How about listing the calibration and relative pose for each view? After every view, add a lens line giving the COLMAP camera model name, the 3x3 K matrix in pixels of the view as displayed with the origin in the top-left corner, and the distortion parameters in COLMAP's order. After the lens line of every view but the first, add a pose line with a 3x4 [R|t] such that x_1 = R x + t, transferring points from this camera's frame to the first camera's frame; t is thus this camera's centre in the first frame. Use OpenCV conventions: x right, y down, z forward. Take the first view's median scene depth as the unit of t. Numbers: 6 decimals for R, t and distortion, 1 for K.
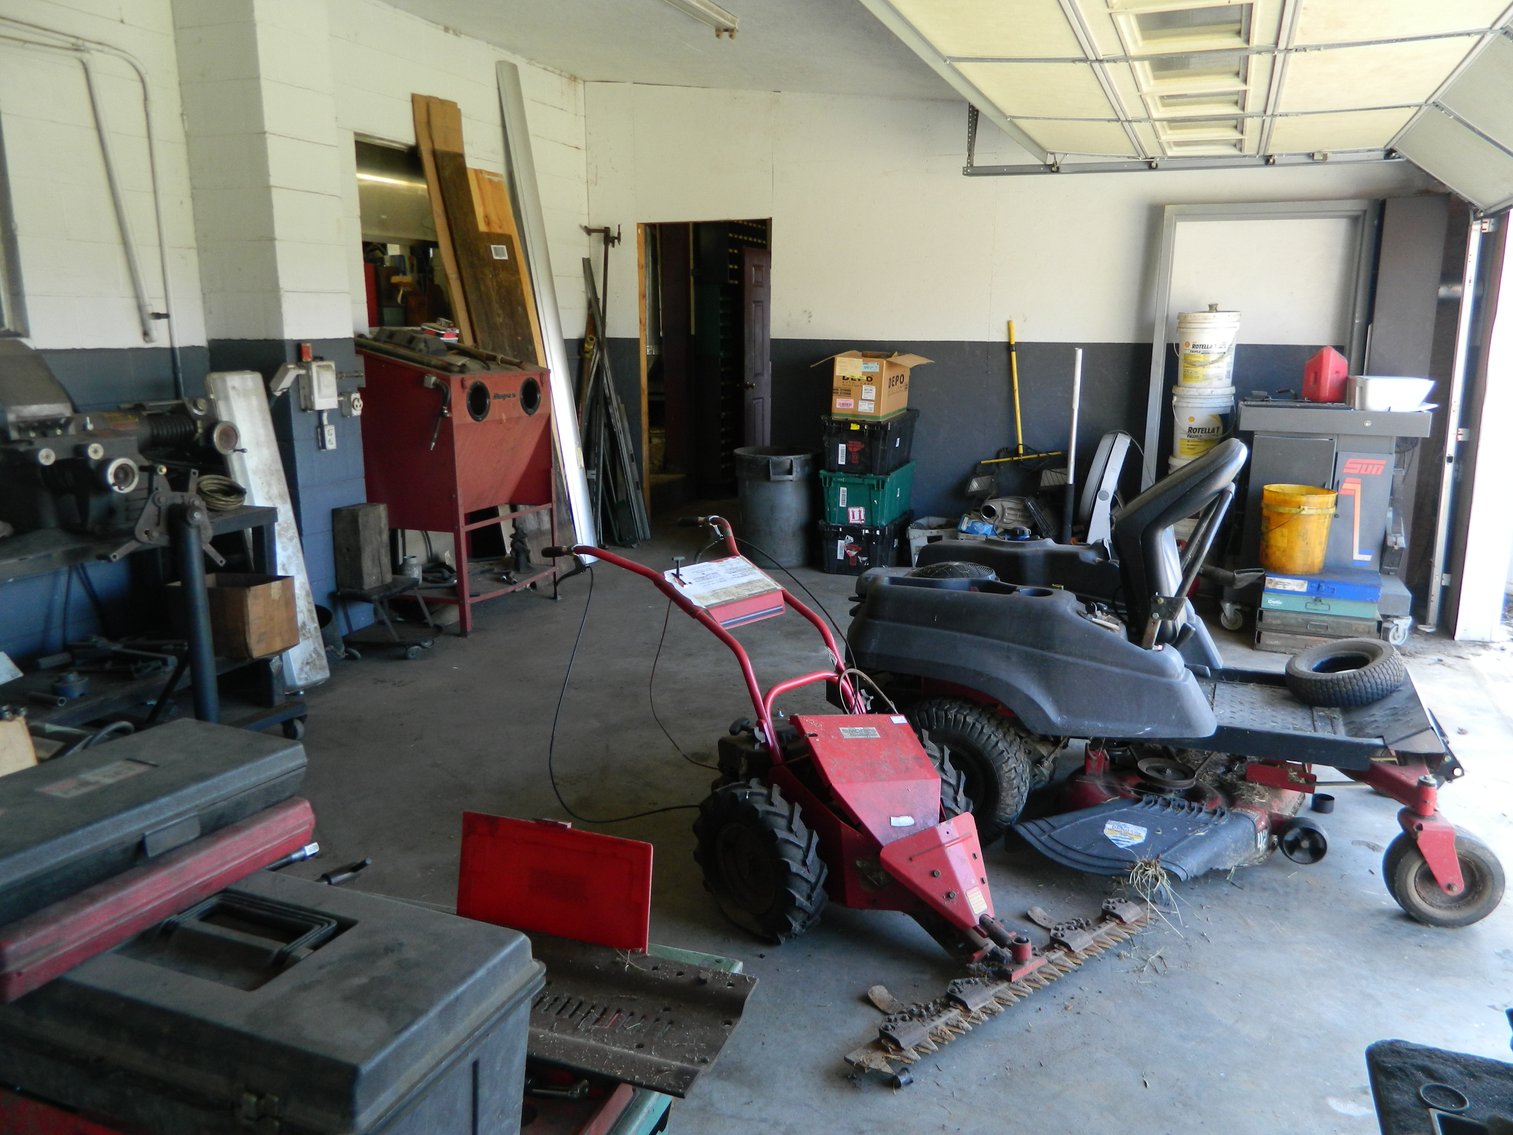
lens RADIAL K [[1158.1, 0, 752.8], [0, 1158.1, 556.7], [0, 0, 1]] dist [0.035621, -0.008983]
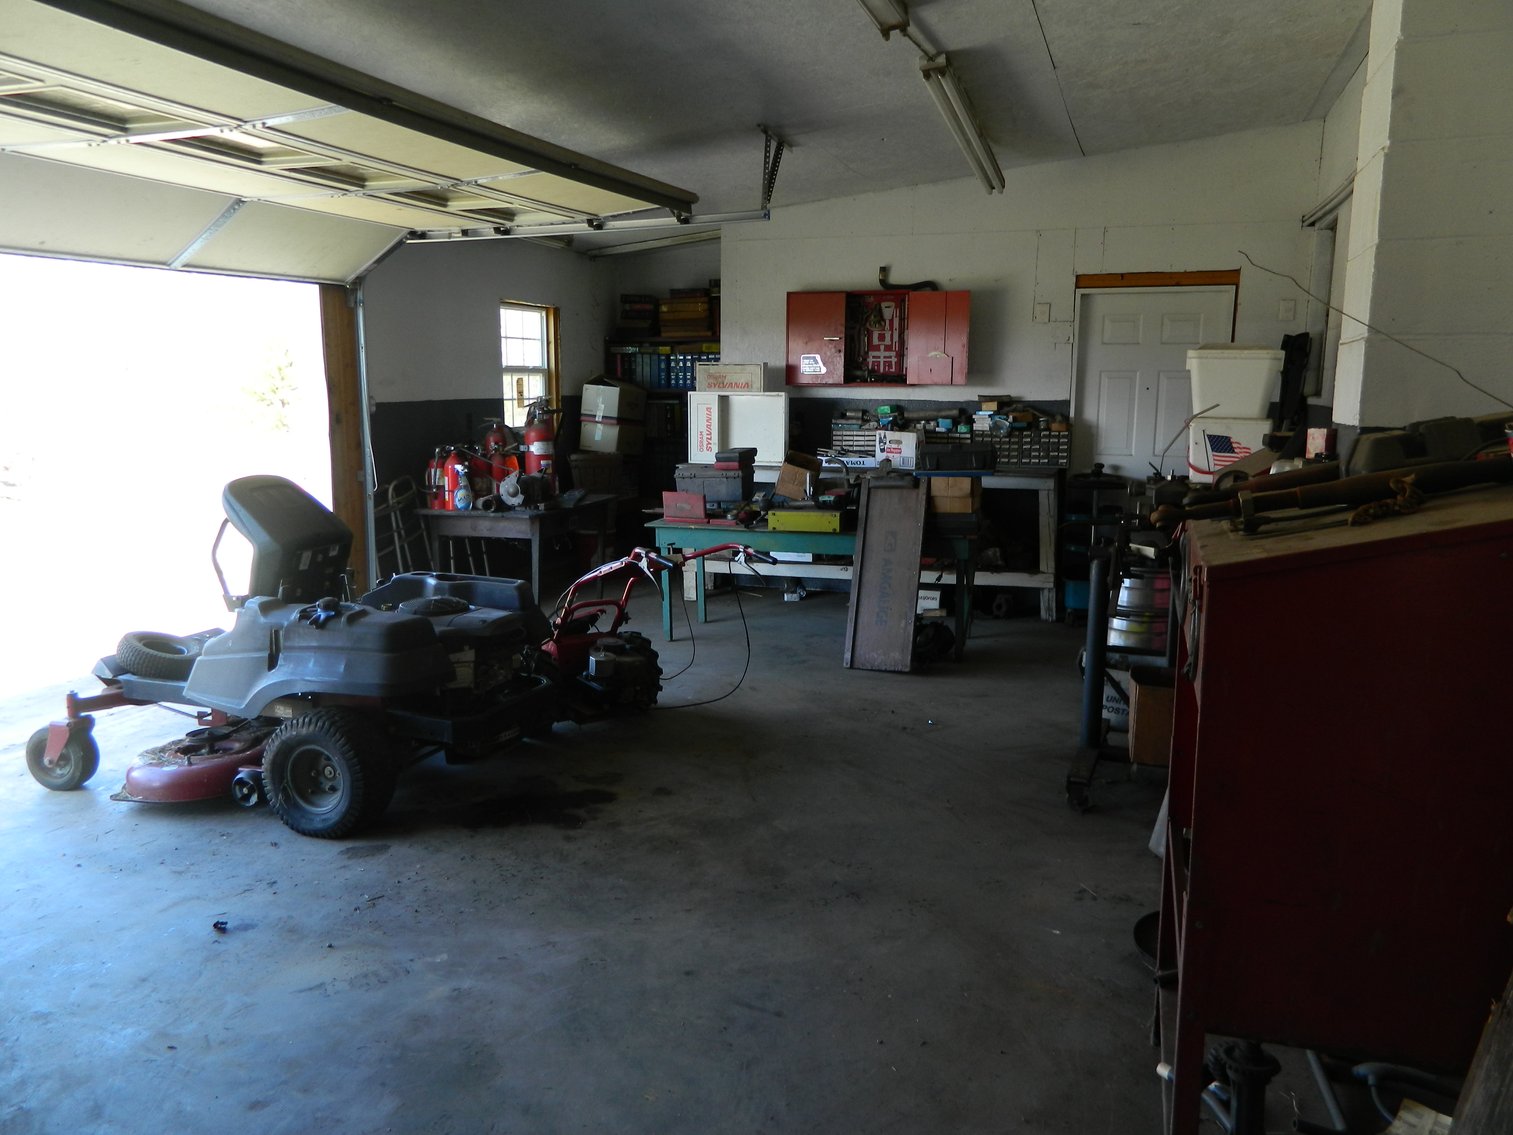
lens RADIAL K [[1158.1, 0, 752.8], [0, 1158.1, 556.7], [0, 0, 1]] dist [0.035621, -0.008983]
pose [[-0.998665, -0.005303, -0.051382, -0.062023], [-0.022932, 0.936837, 0.349015, -0.345009], [0.046286, 0.349727, -0.935708, 1.654598]]
